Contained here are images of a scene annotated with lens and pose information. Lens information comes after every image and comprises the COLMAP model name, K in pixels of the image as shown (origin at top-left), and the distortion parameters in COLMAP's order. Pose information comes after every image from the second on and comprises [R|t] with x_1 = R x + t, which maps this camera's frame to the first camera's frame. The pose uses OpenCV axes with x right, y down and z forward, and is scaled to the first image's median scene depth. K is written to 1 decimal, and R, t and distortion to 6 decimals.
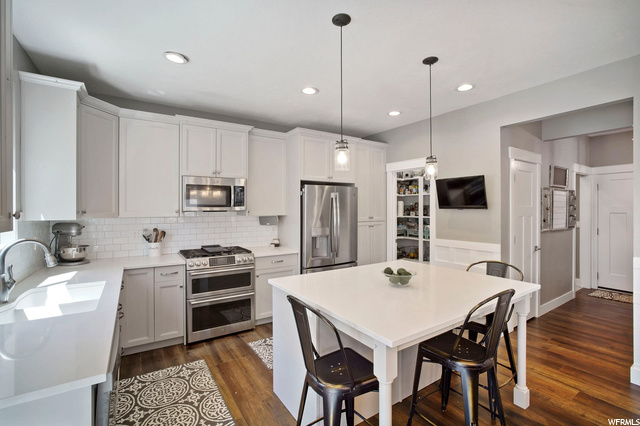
lens RADIAL K [[285.3, 0, 320.0], [0, 285.3, 213.0], [0, 0, 1]] dist [-0.019013, 0.000073]
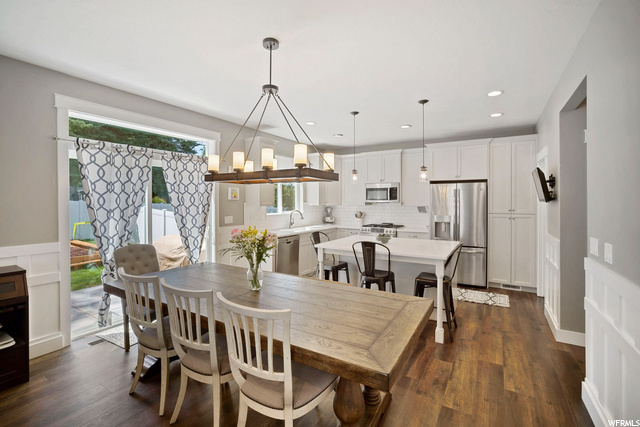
lens RADIAL K [[285.3, 0, 320.0], [0, 285.3, 213.5], [0, 0, 1]] dist [-0.019013, 0.000073]
pose [[0.425812, 0.041447, -0.903862, 1.101238], [-0.012753, 0.999126, 0.039807, -0.004710], [0.904722, -0.005423, 0.425968, -0.104274]]
